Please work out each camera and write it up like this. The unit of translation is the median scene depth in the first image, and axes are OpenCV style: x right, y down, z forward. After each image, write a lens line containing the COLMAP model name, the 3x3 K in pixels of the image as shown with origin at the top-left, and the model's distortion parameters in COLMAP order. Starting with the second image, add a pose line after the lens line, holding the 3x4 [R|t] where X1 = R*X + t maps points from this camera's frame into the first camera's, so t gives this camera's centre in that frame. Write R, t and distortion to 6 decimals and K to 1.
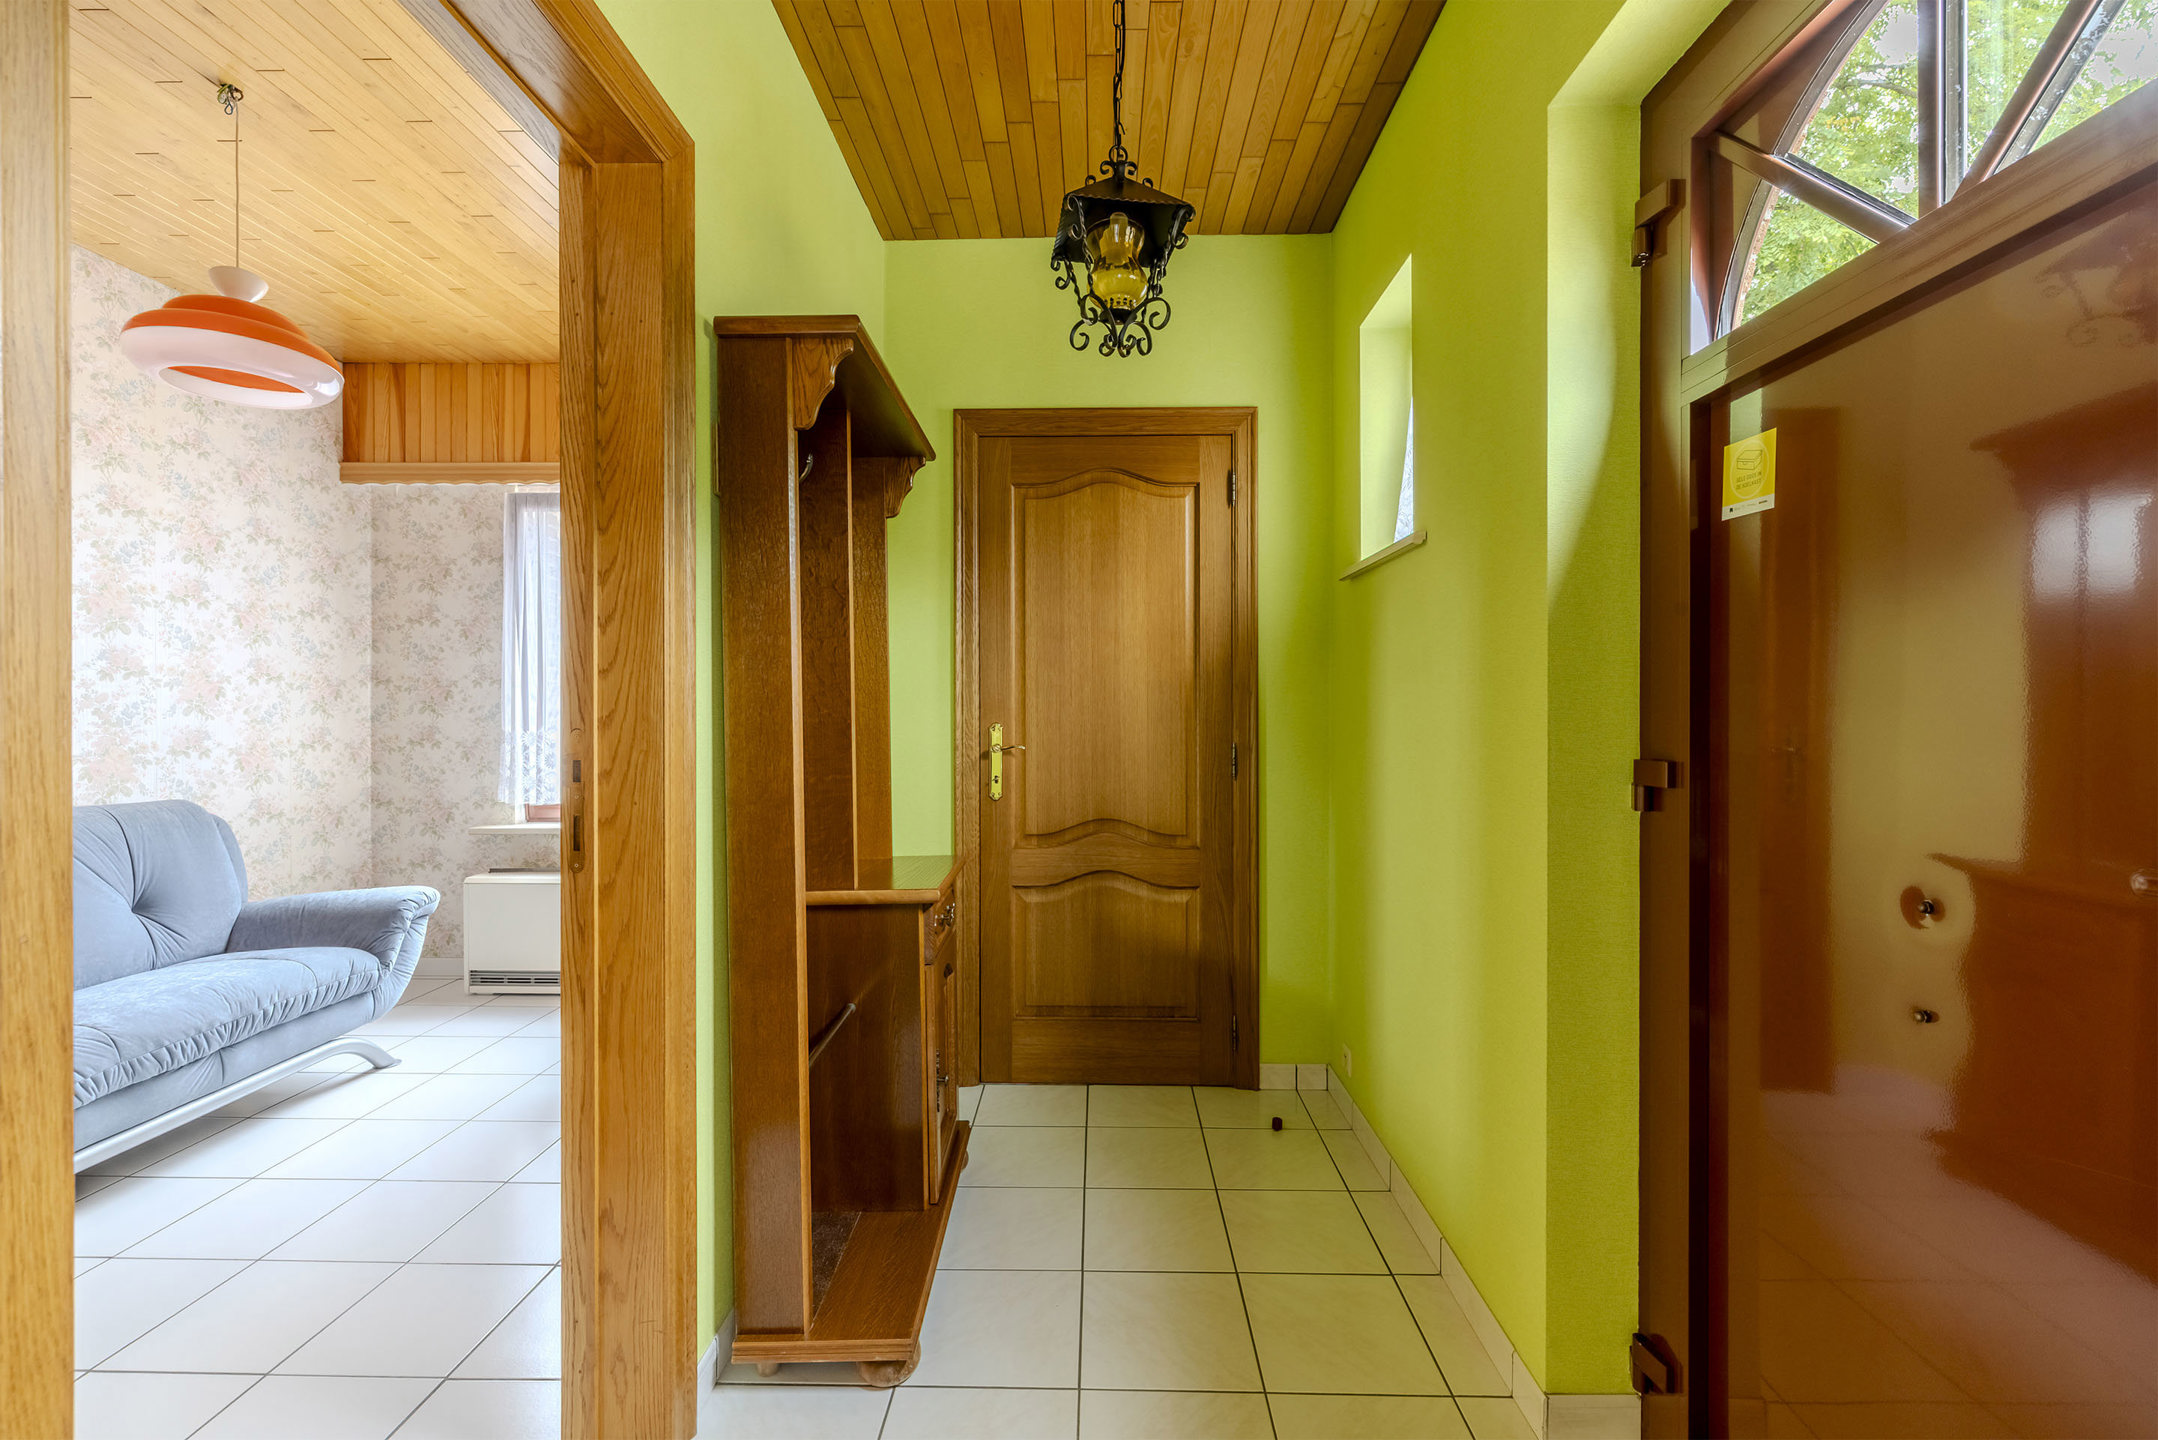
lens RADIAL K [[919.7, 0, 1077.9], [0, 919.7, 710.5], [0, 0, 1]] dist [-0.002325, -0.000445]
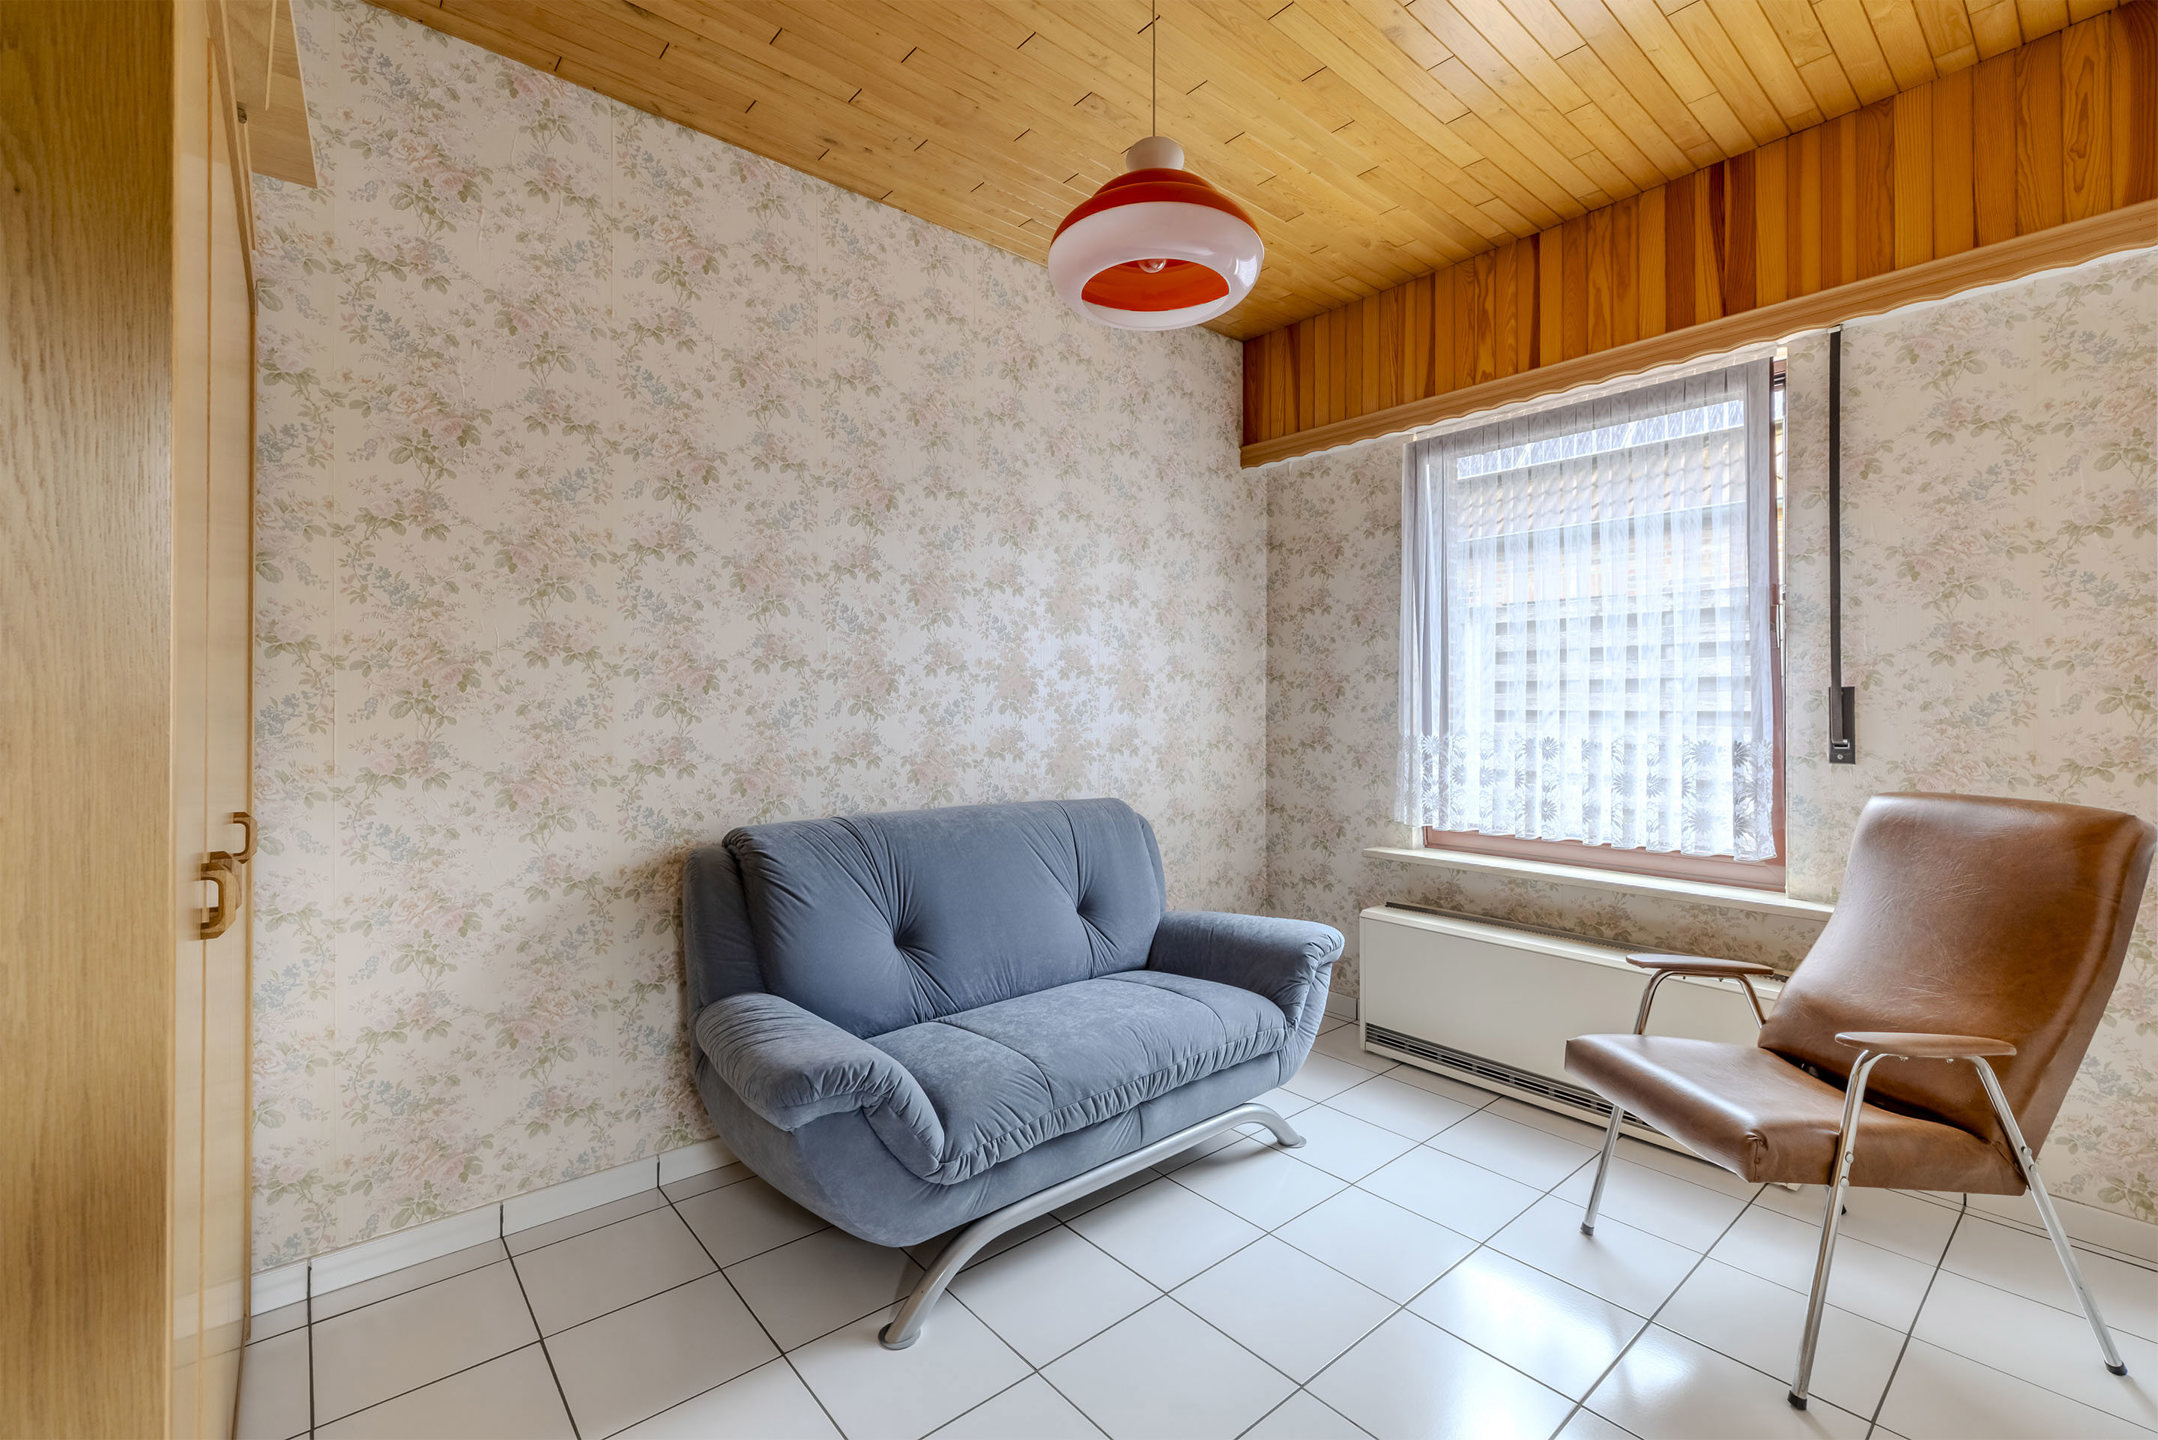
lens RADIAL K [[906.1, 0, 1051.7], [0, 906.1, 697.6], [0, 0, 1]] dist [0.001242, -0.000093]
pose [[0.648586, -0.004191, -0.761130, -0.219146], [-0.004495, 0.999946, -0.009335, -0.002011], [0.761128, 0.009476, 0.648532, 0.246927]]
